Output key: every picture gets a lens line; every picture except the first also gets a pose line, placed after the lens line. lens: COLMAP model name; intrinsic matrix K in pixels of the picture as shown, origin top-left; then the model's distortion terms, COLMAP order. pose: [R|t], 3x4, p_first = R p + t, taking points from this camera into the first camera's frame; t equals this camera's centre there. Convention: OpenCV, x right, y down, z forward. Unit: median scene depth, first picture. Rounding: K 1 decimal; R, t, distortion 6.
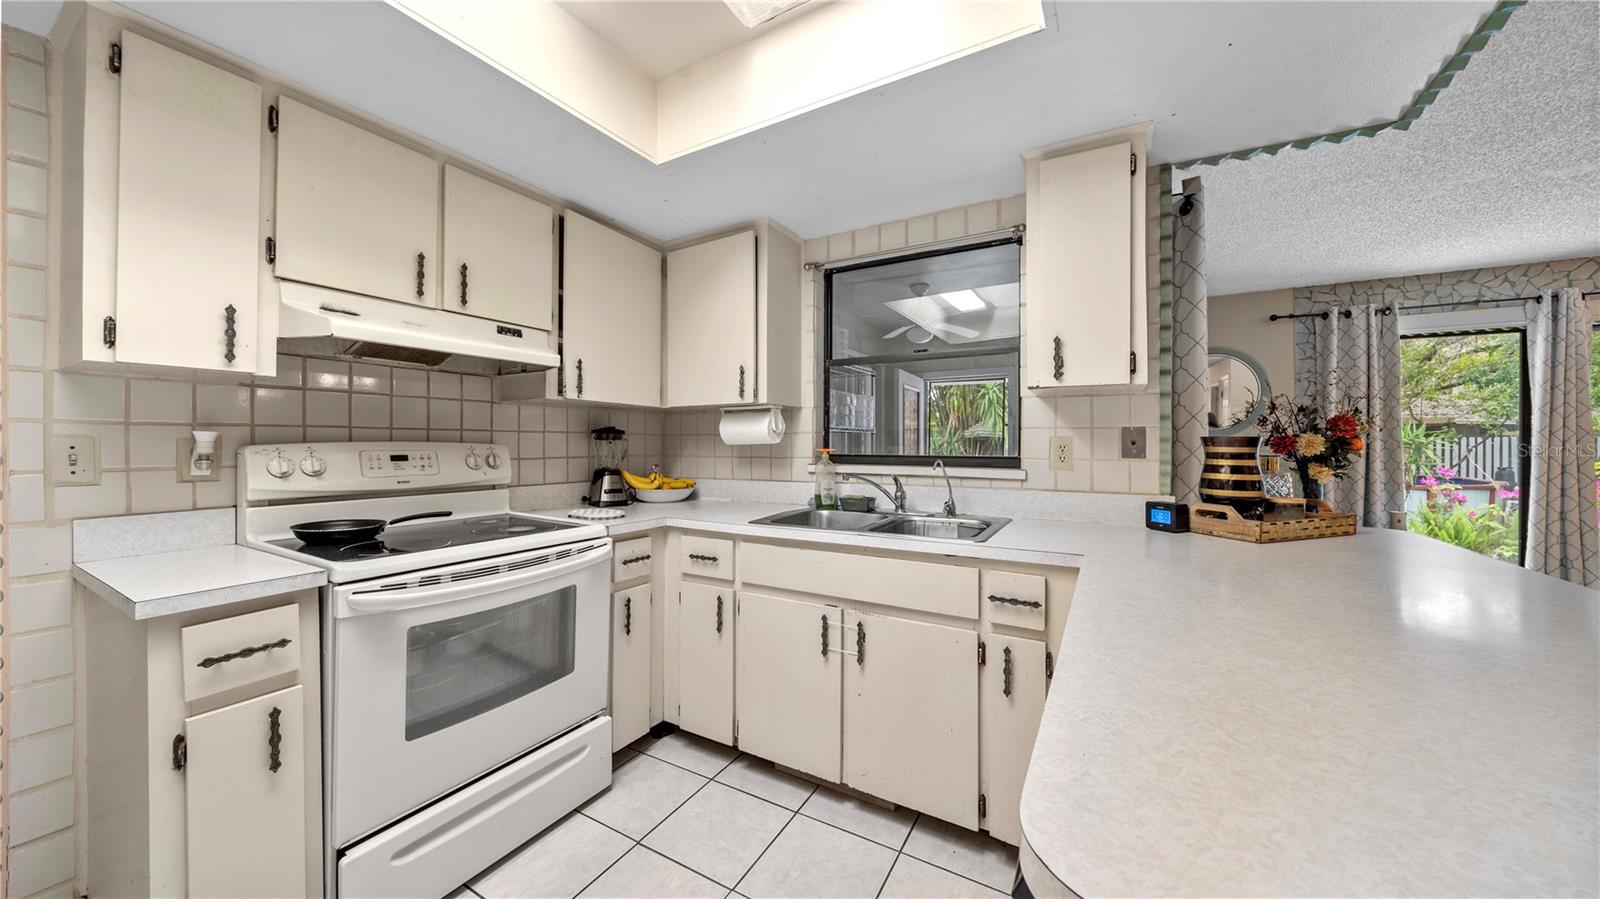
lens RADIAL K [[545.6, 0, 801.4], [0, 545.6, 440.9], [0, 0, 1]] dist [-0.004765, -0.000307]
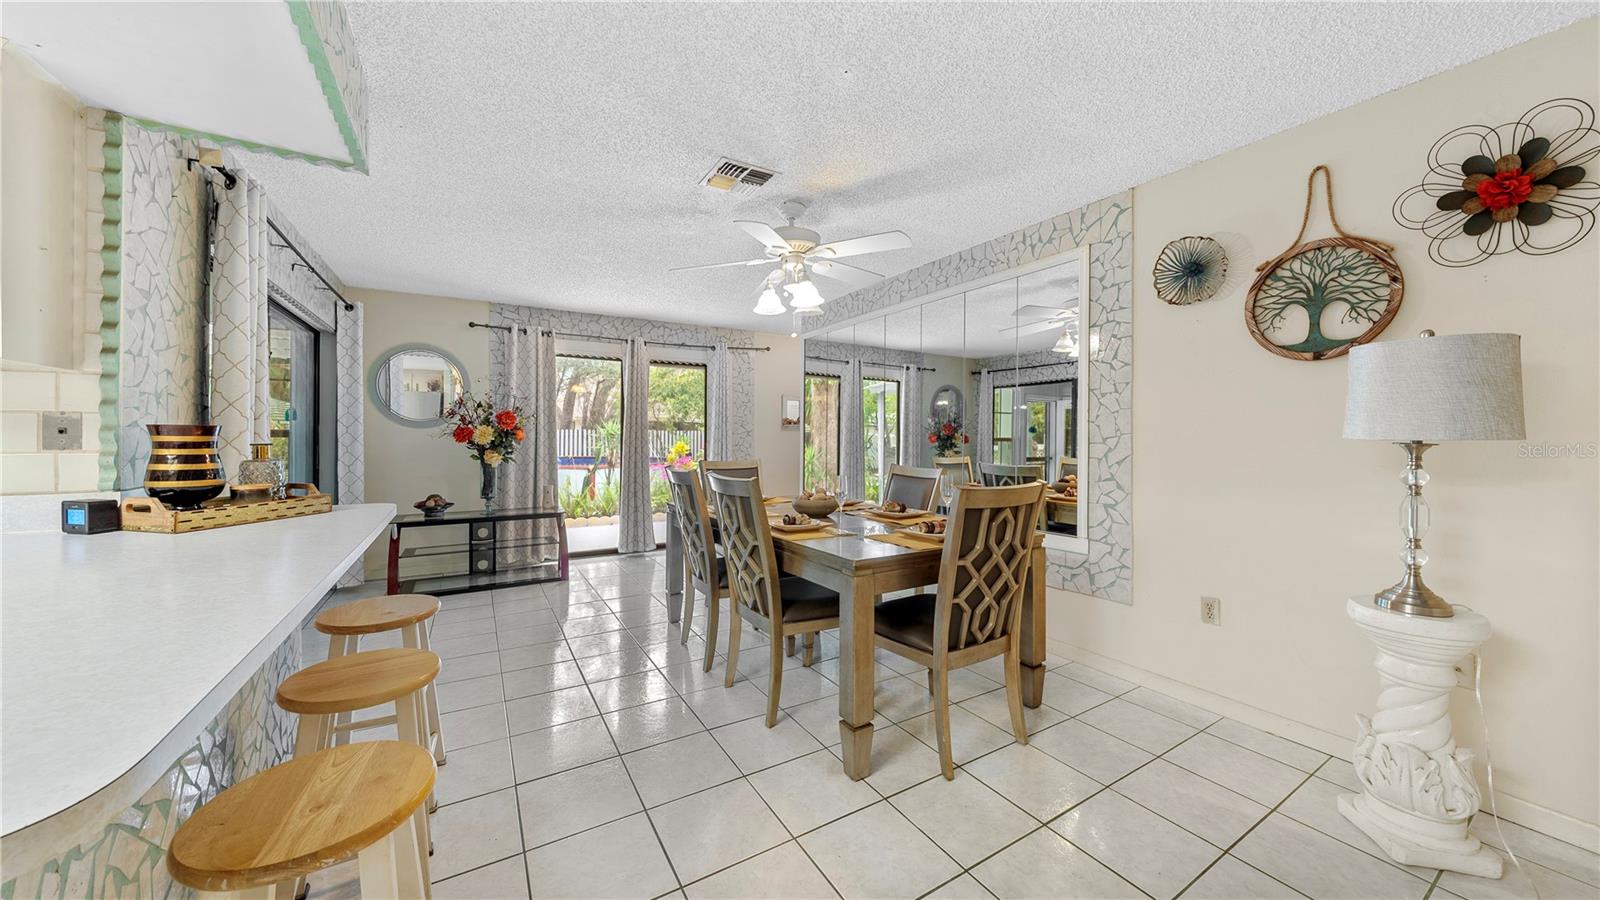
lens RADIAL K [[545.6, 0, 800.6], [0, 545.6, 434.0], [0, 0, 1]] dist [-0.004765, -0.000307]
pose [[0.486797, 0.000908, 0.873515, 0.439451], [-0.003578, 0.999993, 0.000954, 0.002705], [-0.873508, -0.003590, 0.486796, -0.377849]]
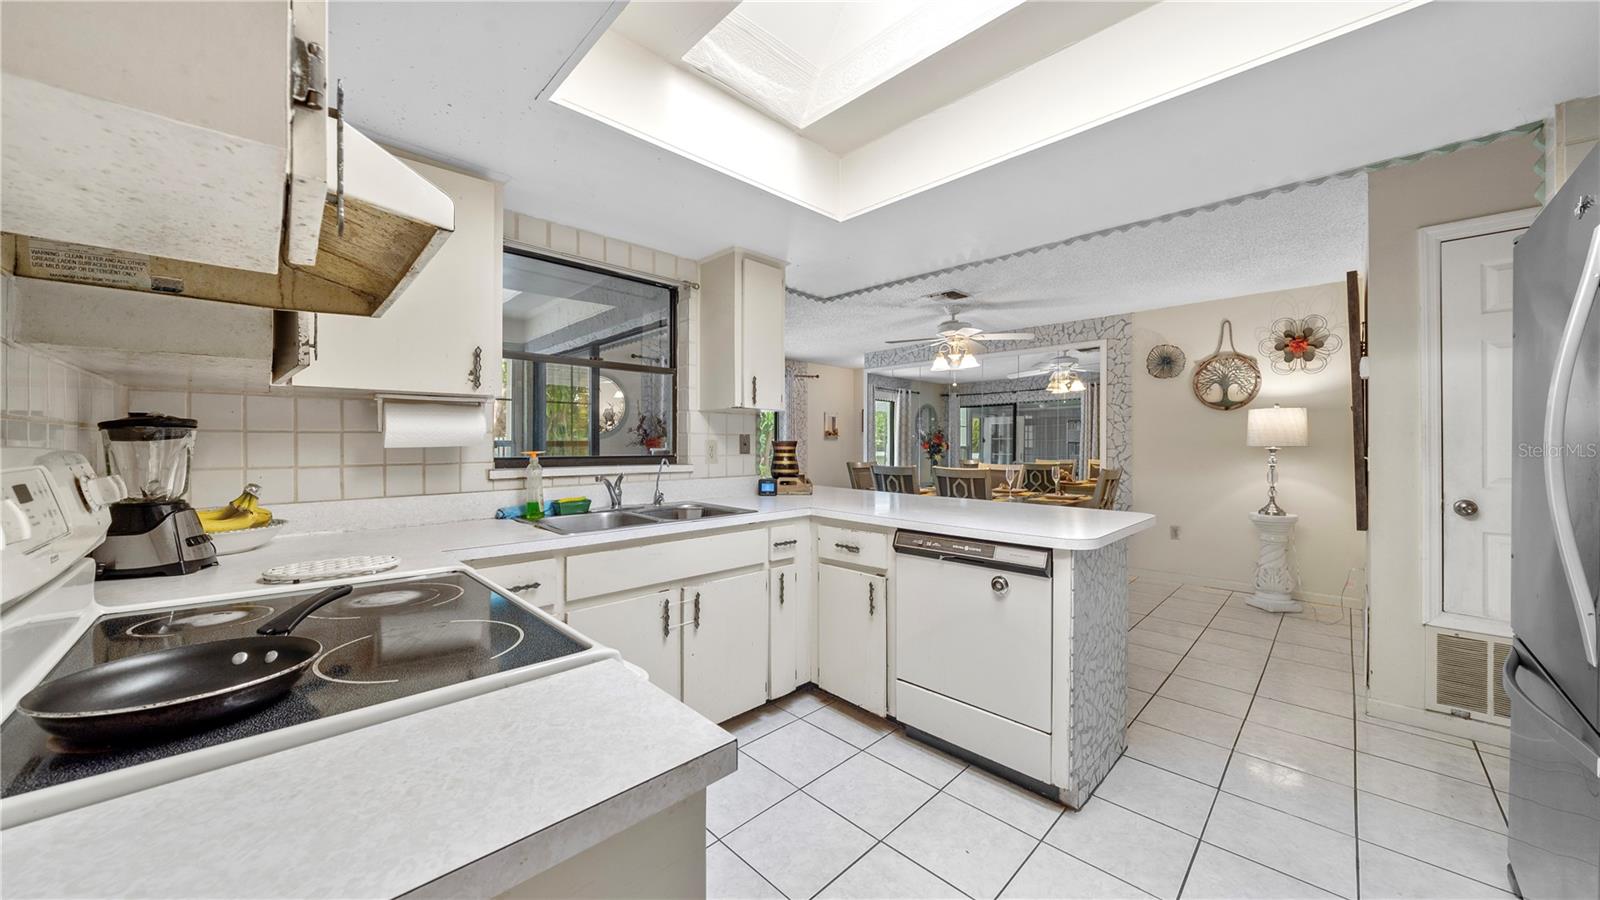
lens RADIAL K [[545.6, 0, 815.1], [0, 545.6, 428.8], [0, 0, 1]] dist [-0.004765, -0.000307]
pose [[0.260617, 0.025260, 0.965112, -0.884373], [-0.003082, 0.999674, -0.025332, -0.001971], [-0.965437, 0.003627, 0.260610, 0.381072]]
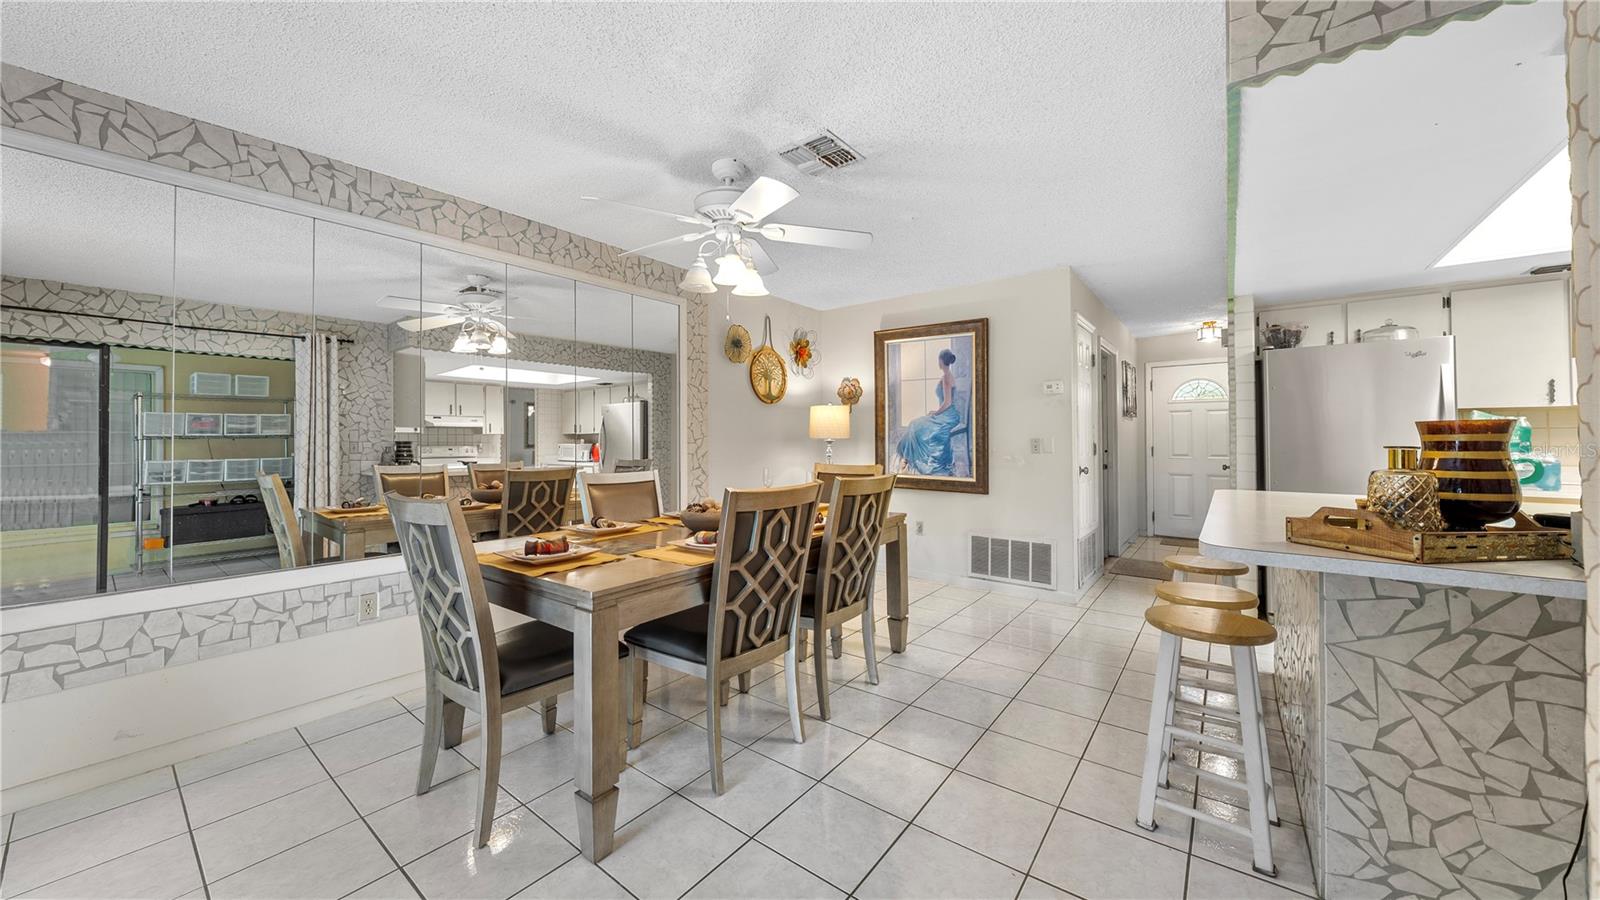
lens RADIAL K [[545.6, 0, 799.9], [0, 545.6, 436.8], [0, 0, 1]] dist [-0.004765, -0.000307]
pose [[-0.988978, 0.002966, 0.148033, 1.448914], [0.001652, 0.999958, -0.008997, 0.023069], [-0.148053, -0.008653, -0.988942, 1.717927]]
